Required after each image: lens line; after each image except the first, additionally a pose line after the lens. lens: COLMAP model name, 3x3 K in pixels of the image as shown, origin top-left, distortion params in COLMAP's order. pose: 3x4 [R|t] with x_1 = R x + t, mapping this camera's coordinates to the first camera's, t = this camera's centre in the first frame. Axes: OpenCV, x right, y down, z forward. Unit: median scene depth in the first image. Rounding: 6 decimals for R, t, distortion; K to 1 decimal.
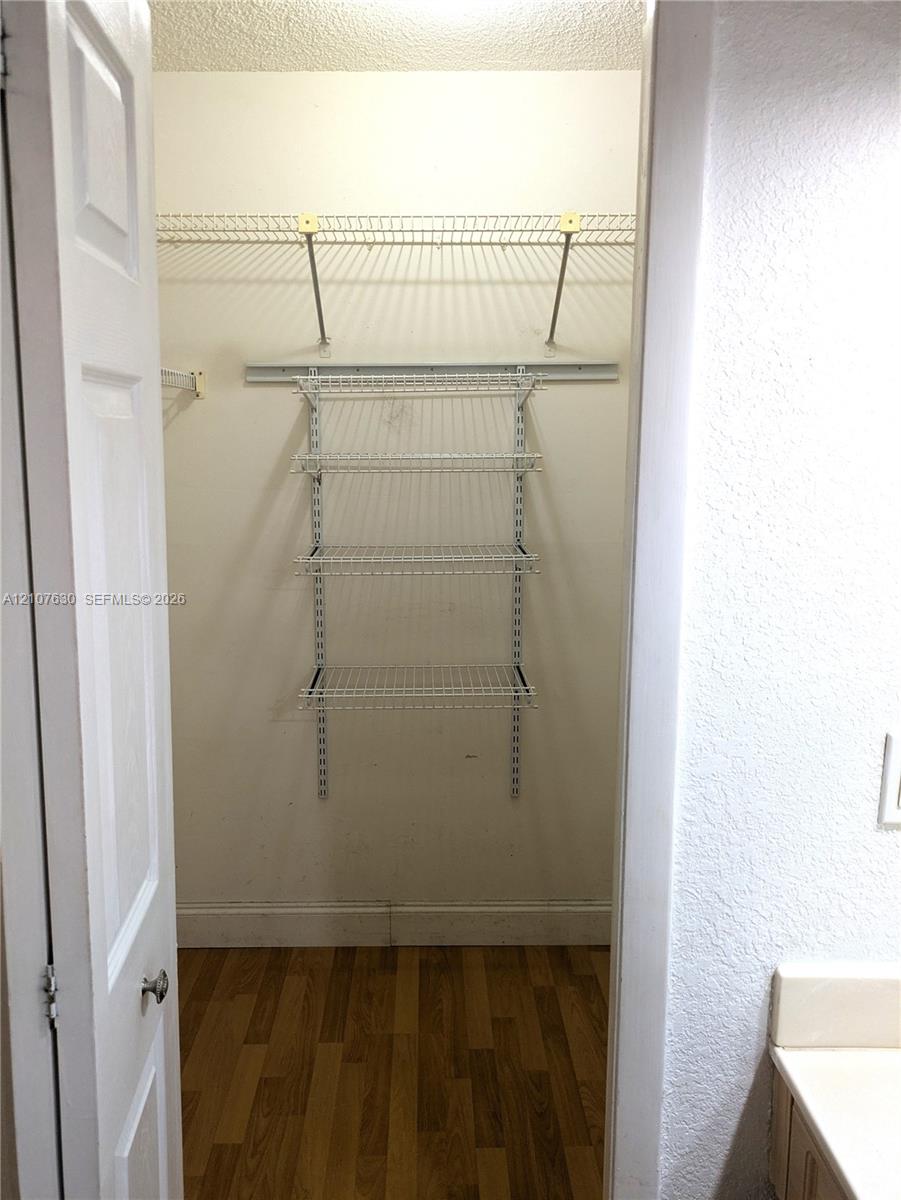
lens RADIAL K [[894.8, 0, 442.7], [0, 894.8, 569.3], [0, 0, 1]] dist [0.049849, -0.047455]
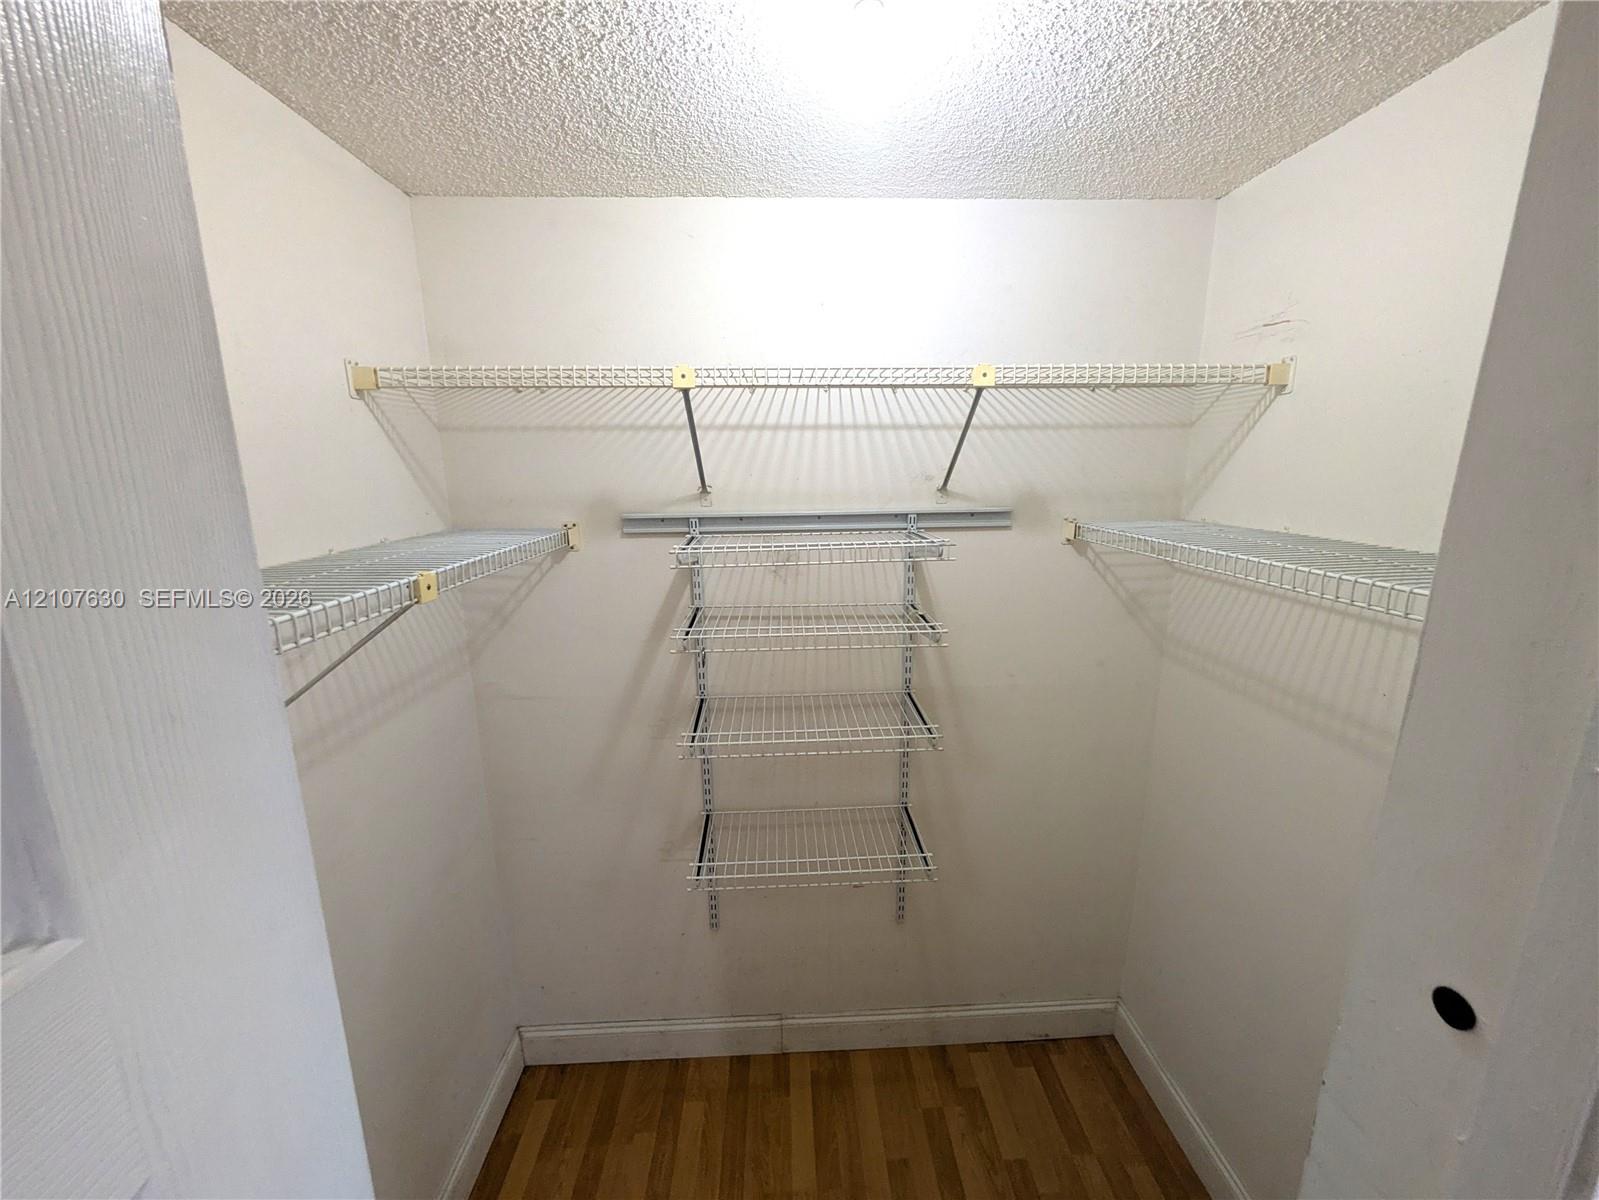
lens RADIAL K [[634.7, 0, 814.5], [0, 634.7, 602.6], [0, 0, 1]] dist [-0.004279, 0.000057]
pose [[0.999190, -0.015946, 0.036943, -0.043406], [0.013491, 0.997744, 0.065771, -0.178280], [-0.037909, -0.065219, 0.997151, 0.323343]]
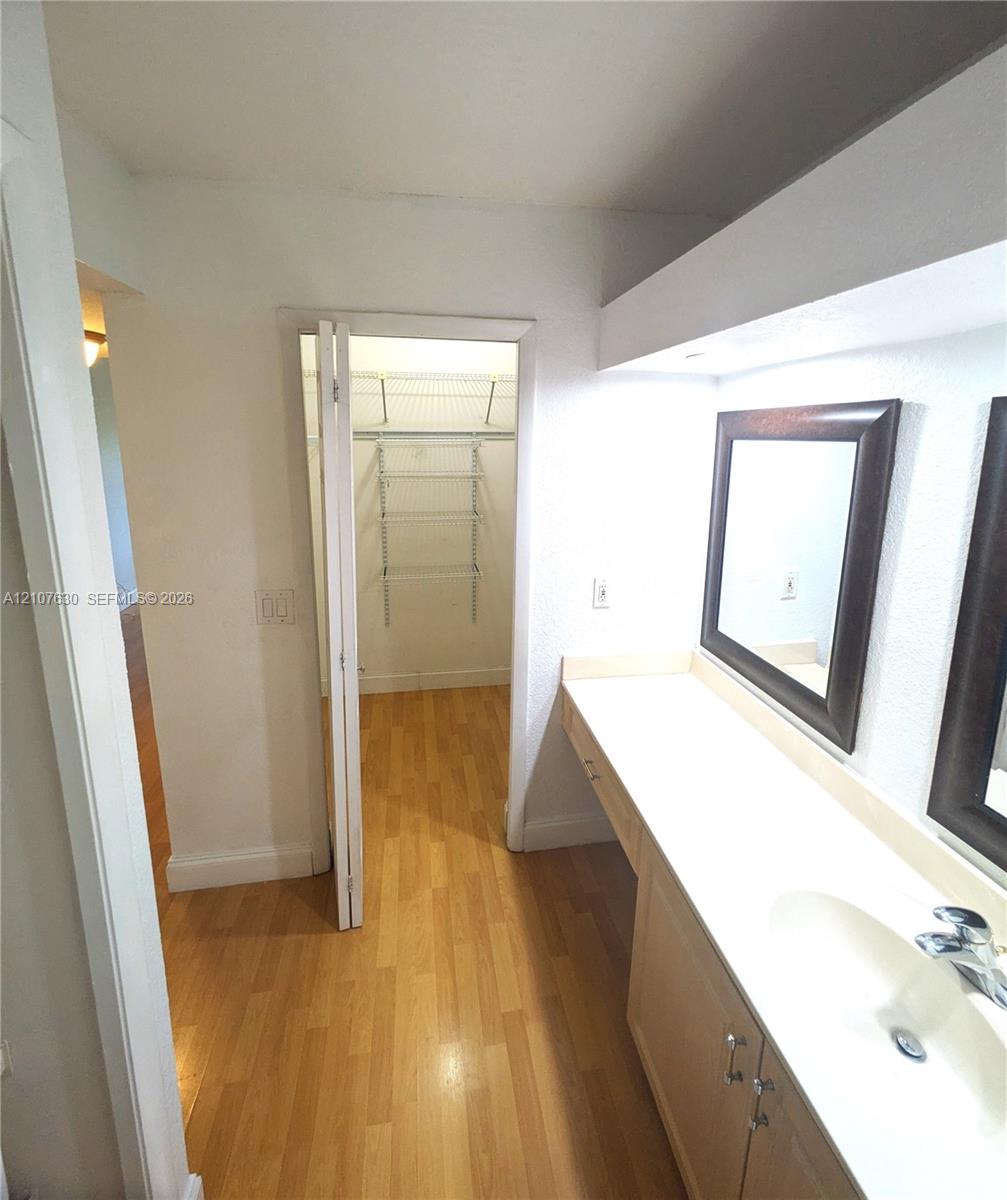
lens RADIAL K [[526.5, 0, 511.5], [0, 526.5, 531.0], [0, 0, 1]] dist [-0.001121, 0.000025]
pose [[0.986384, -0.018890, 0.163371, -0.042923], [0.012935, 0.999215, 0.037441, -0.024993], [-0.163950, -0.034818, 0.985854, -0.346700]]
